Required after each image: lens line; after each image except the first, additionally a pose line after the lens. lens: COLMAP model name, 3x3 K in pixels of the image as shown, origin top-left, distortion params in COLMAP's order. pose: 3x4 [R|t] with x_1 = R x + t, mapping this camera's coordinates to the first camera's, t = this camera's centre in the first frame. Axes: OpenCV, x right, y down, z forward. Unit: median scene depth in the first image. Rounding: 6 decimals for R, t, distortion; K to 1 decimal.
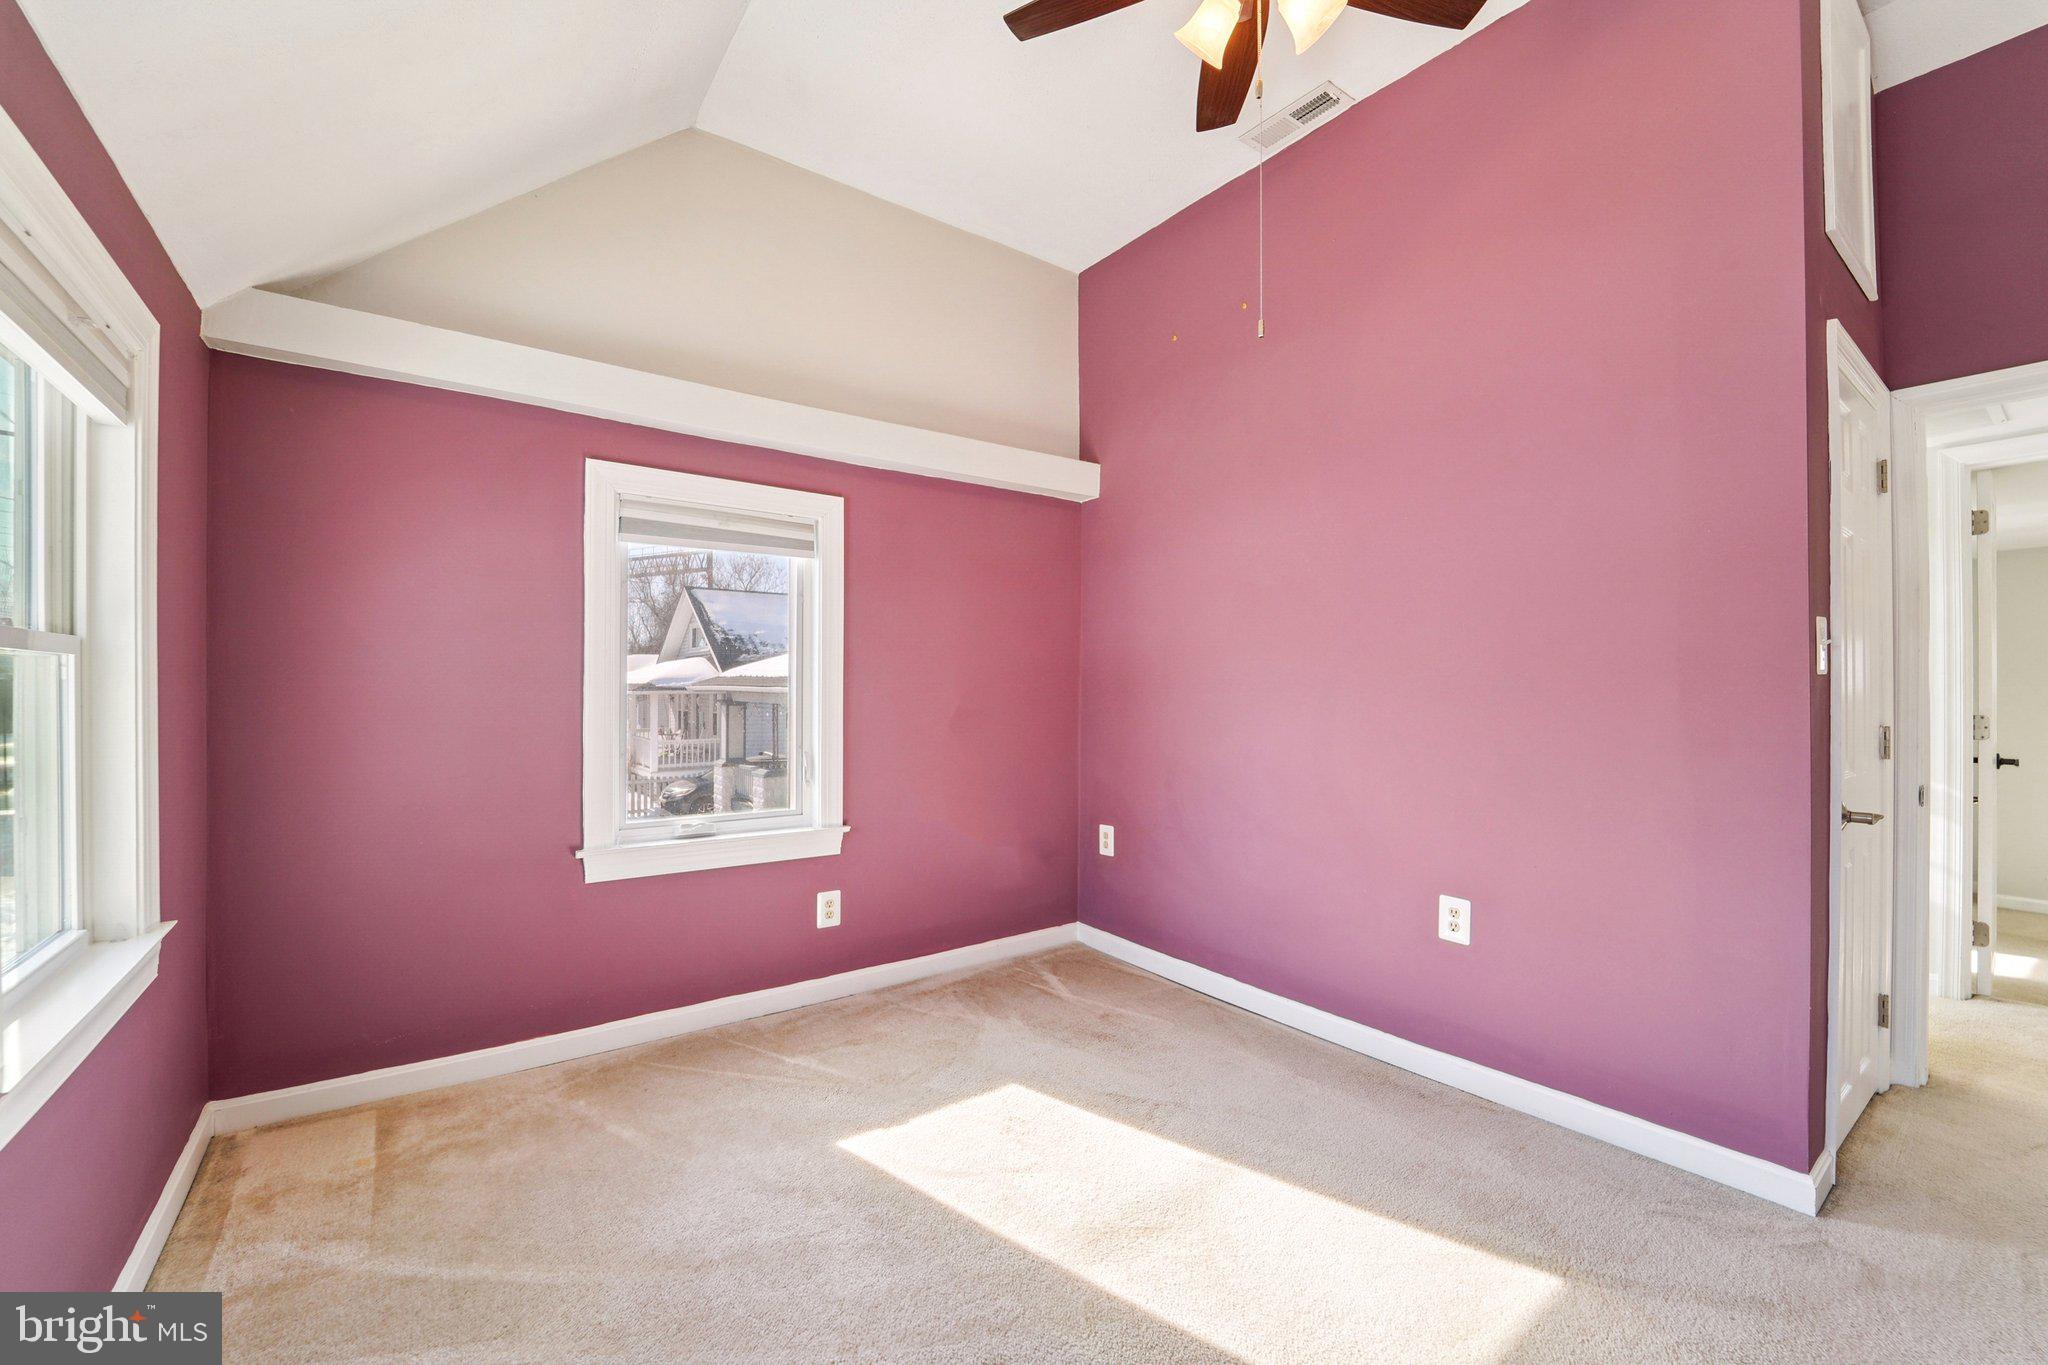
lens RADIAL K [[839.0, 0, 1032.2], [0, 839.0, 687.7], [0, 0, 1]] dist [-0.020077, -0.000126]
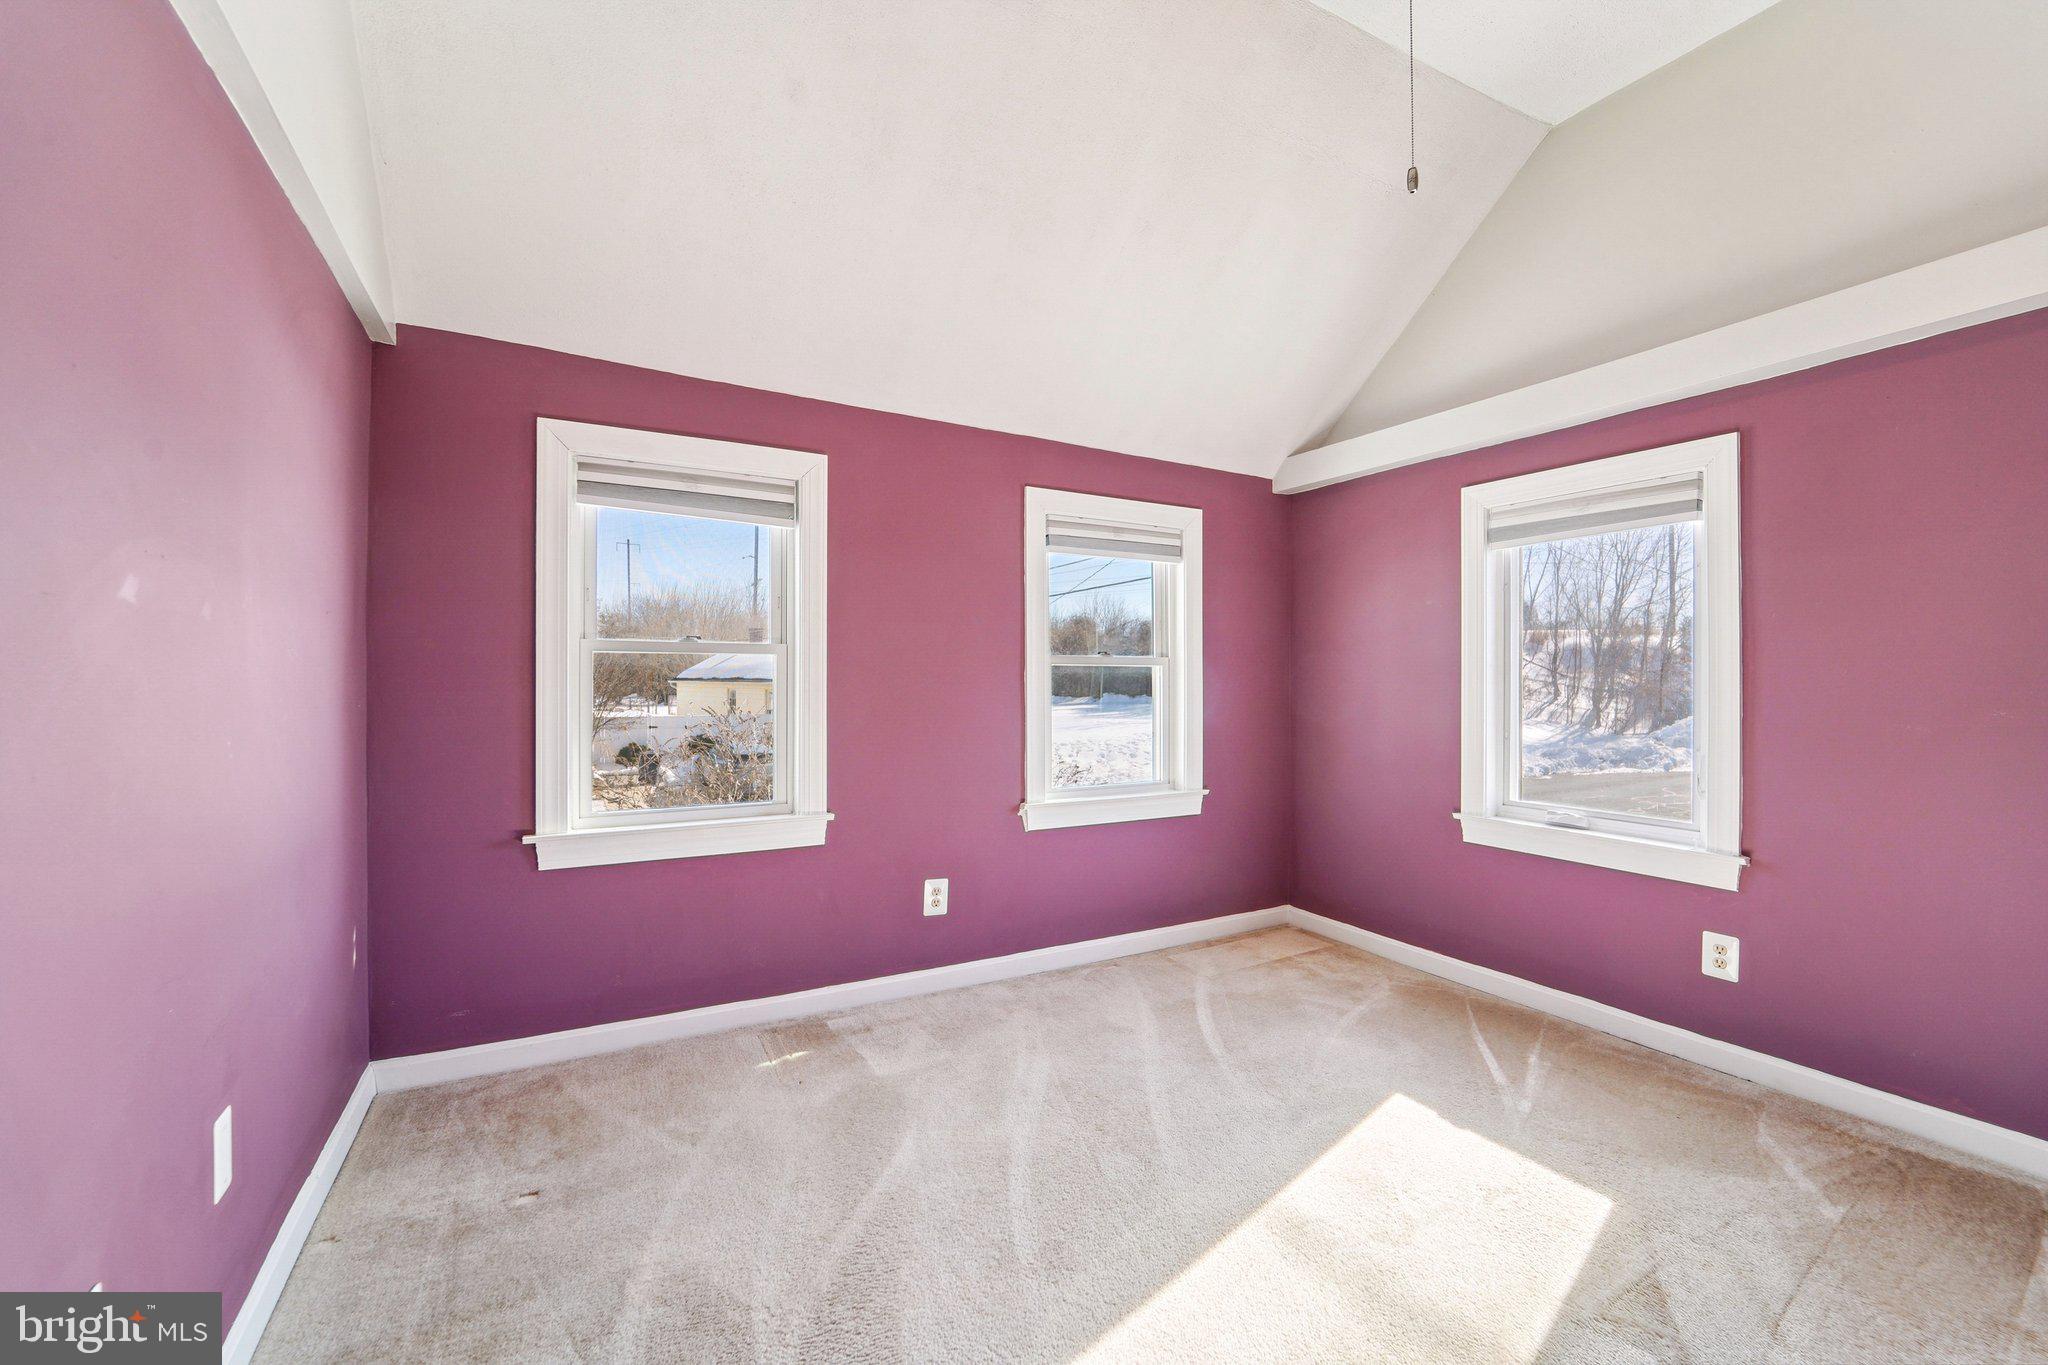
lens RADIAL K [[839.0, 0, 1032.2], [0, 839.0, 687.7], [0, 0, 1]] dist [-0.020077, -0.000126]
pose [[-0.141987, 0.007004, -0.989844, 0.731458], [0.002036, 0.999975, 0.006784, 0.003195], [0.989866, -0.001052, -0.141997, 0.544196]]
